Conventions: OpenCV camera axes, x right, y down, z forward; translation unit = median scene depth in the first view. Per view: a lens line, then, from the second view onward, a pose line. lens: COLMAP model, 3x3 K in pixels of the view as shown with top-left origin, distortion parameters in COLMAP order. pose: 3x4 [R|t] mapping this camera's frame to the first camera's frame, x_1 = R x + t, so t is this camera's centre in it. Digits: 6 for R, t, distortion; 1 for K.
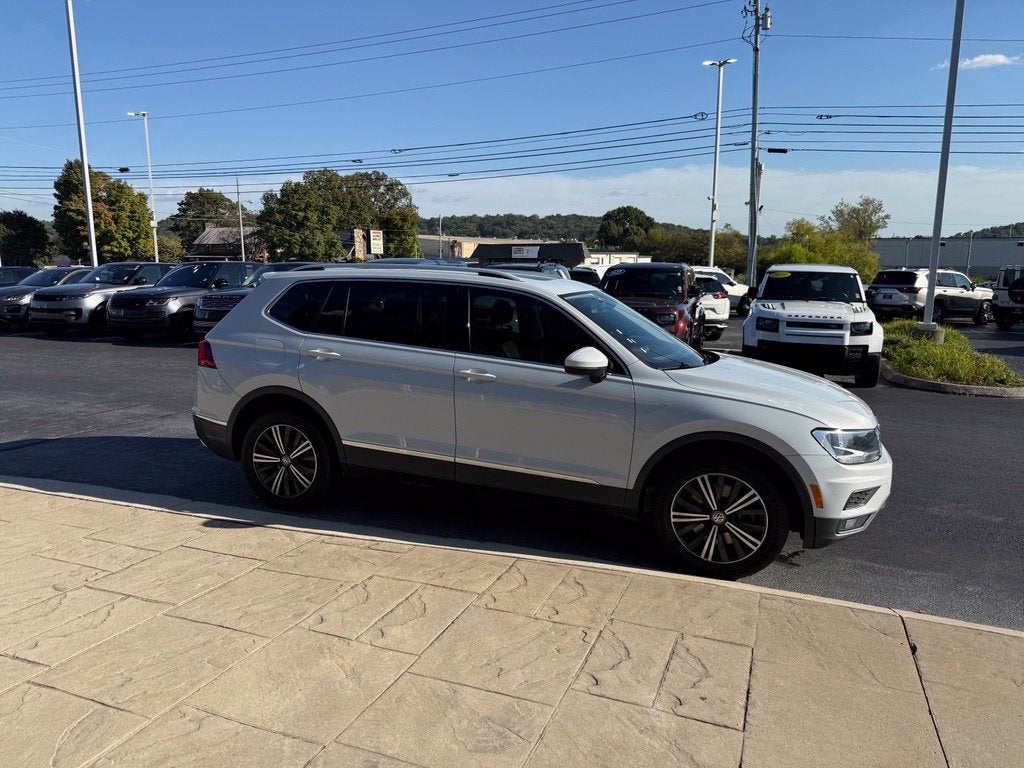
lens RADIAL K [[721.6, 0, 507.6], [0, 721.6, 378.1], [0, 0, 1]] dist [0.089209, -0.140464]
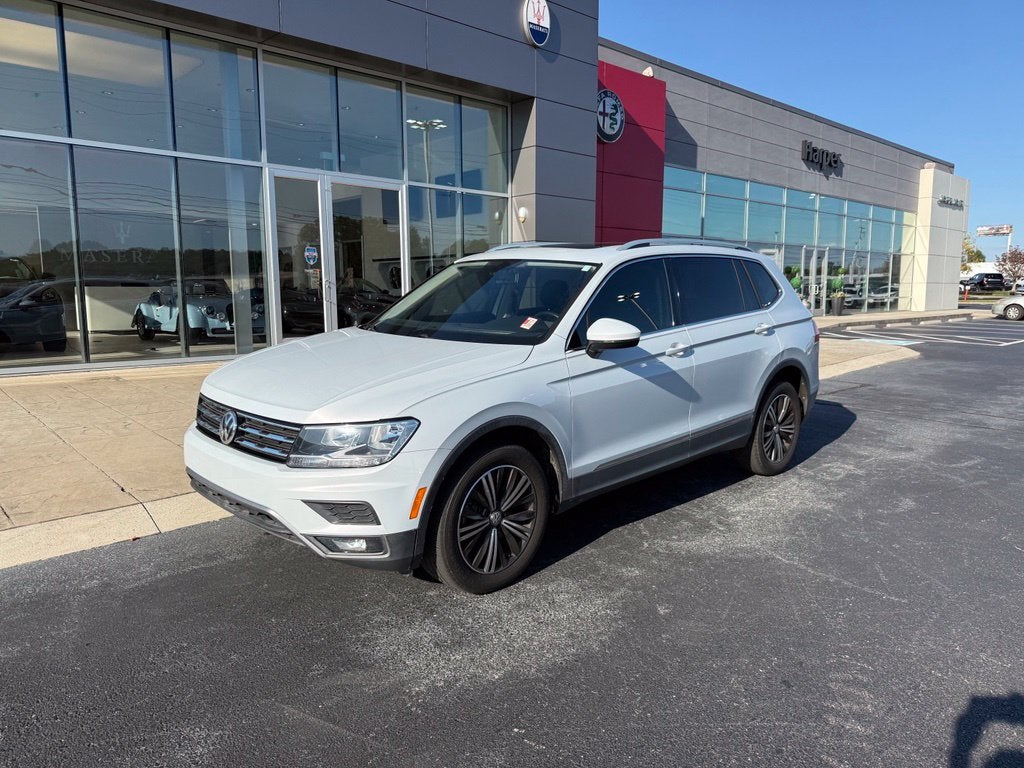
lens RADIAL K [[721.6, 0, 507.6], [0, 721.6, 378.1], [0, 0, 1]] dist [0.089209, -0.140464]
pose [[-0.447355, 0.103607, -0.888335, 0.712321], [-0.141881, 0.972468, 0.184869, -0.109027], [0.883031, 0.208740, -0.420339, 1.073231]]
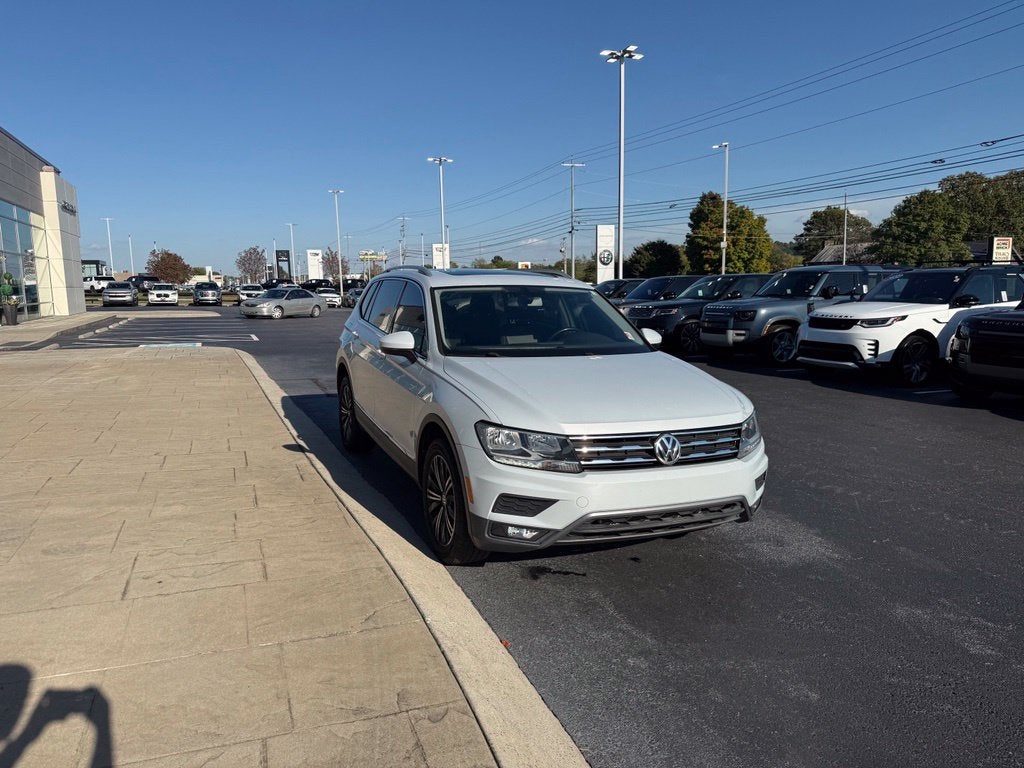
lens RADIAL K [[721.6, 0, 507.6], [0, 721.6, 378.1], [0, 0, 1]] dist [0.089209, -0.140464]
pose [[0.678527, 0.081601, -0.730029, 0.663411], [-0.099931, 0.994826, 0.018318, -0.004448], [0.727747, 0.060523, 0.683171, 0.220911]]
